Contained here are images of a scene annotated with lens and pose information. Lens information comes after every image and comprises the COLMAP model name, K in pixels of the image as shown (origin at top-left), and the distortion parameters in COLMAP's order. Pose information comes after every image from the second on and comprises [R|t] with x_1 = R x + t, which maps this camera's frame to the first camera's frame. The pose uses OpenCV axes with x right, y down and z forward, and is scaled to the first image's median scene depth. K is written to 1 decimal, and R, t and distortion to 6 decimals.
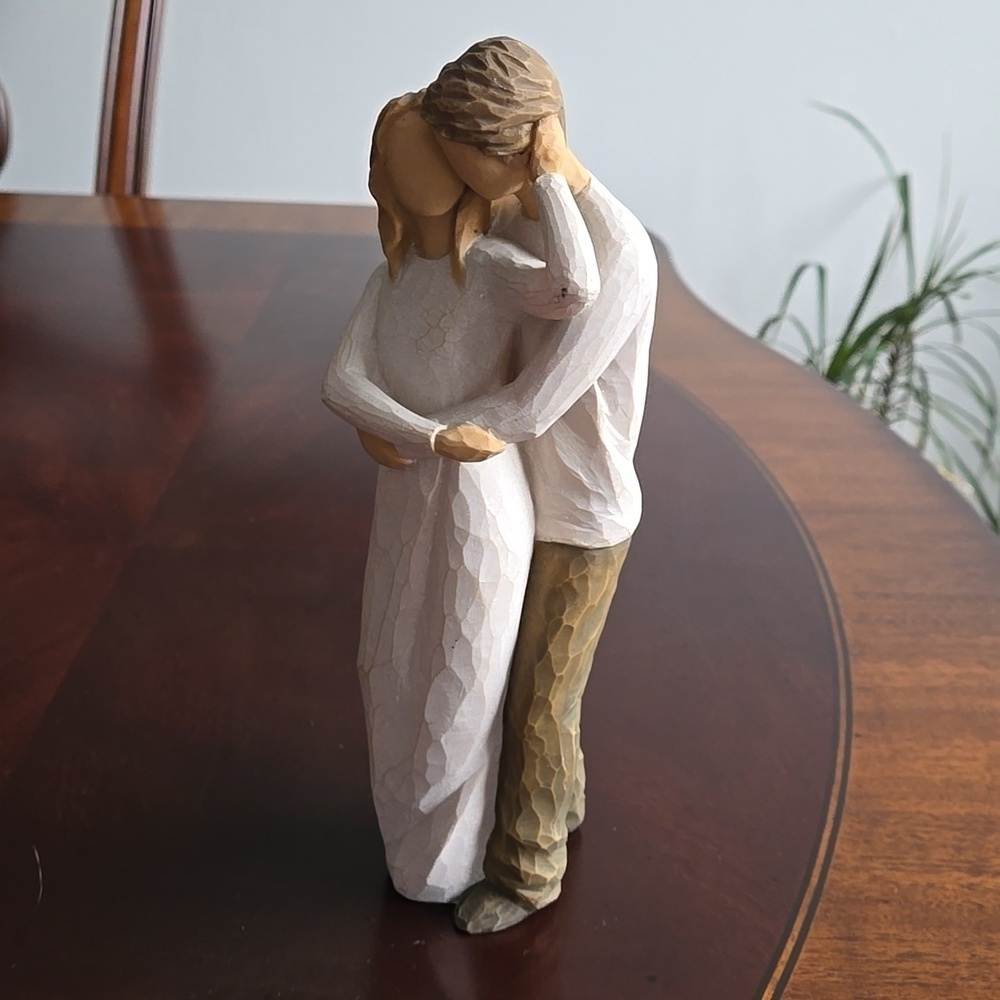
lens RADIAL K [[1393.2, 0, 503.2], [0, 1393.2, 496.0], [0, 0, 1]] dist [0.033698, 0.000000]
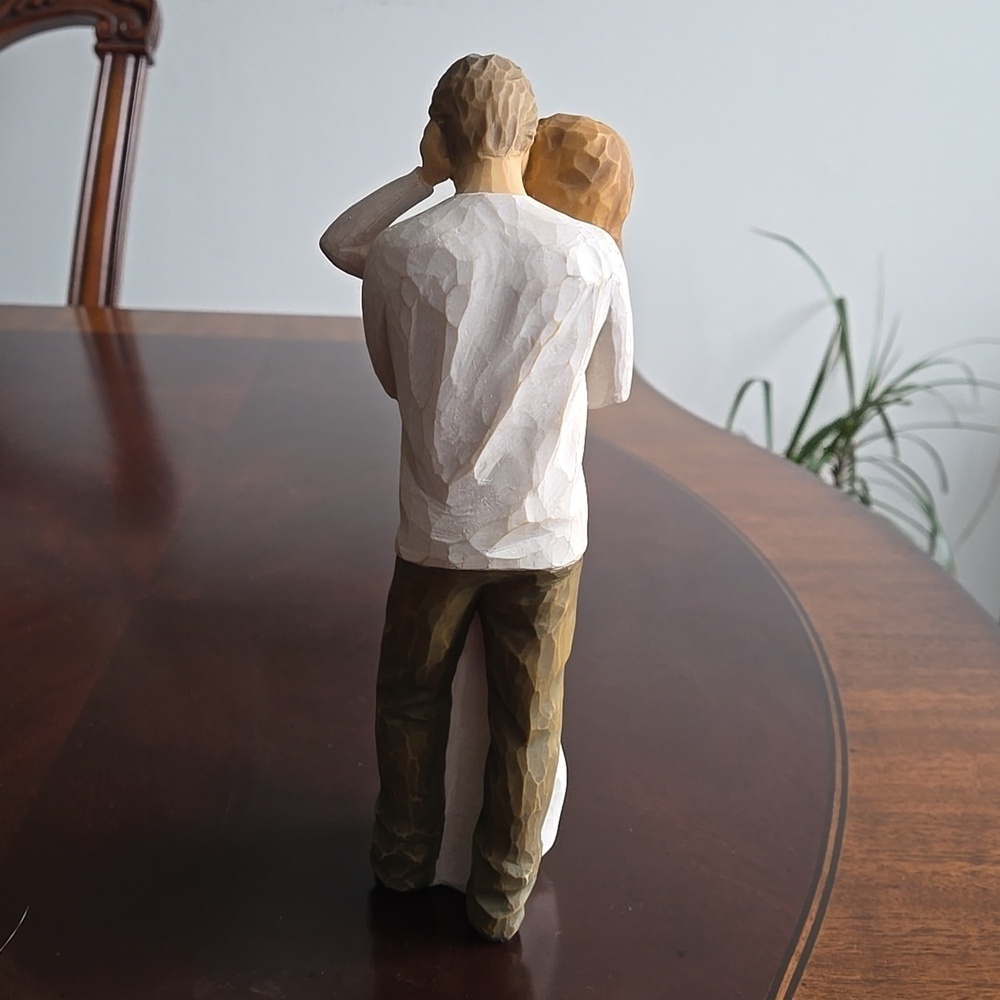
lens RADIAL K [[1393.2, 0, 496.9], [0, 1393.2, 500.6], [0, 0, 1]] dist [0.033698, 0.000000]
pose [[0.998905, -0.002499, 0.046716, -0.050424], [0.007491, 0.994231, -0.106994, 0.077765], [-0.046179, 0.107227, 0.993162, -0.040240]]
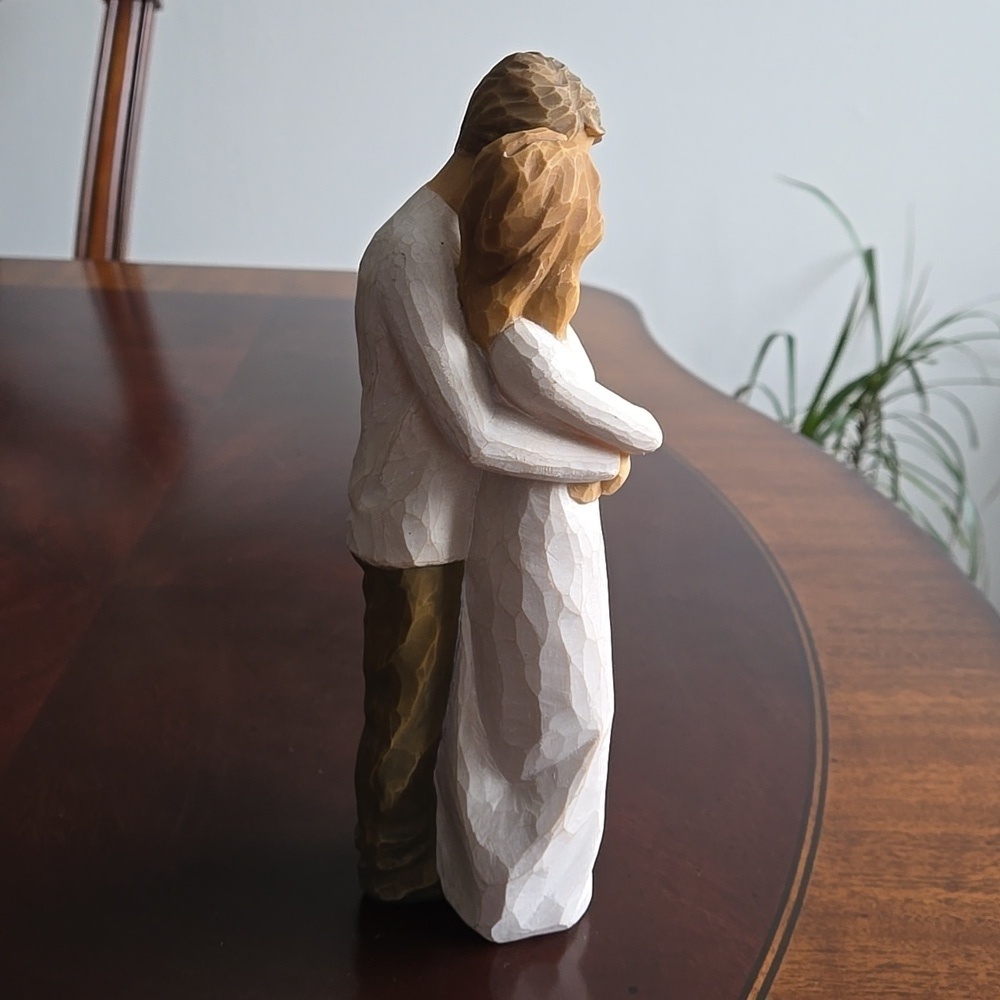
lens RADIAL K [[1393.2, 0, 503.0], [0, 1393.2, 502.4], [0, 0, 1]] dist [0.033698, 0.000000]
pose [[0.999800, 0.001357, 0.019950, -0.004480], [-0.000204, 0.998332, -0.057729, 0.035844], [-0.019995, 0.057714, 0.998133, -0.009756]]
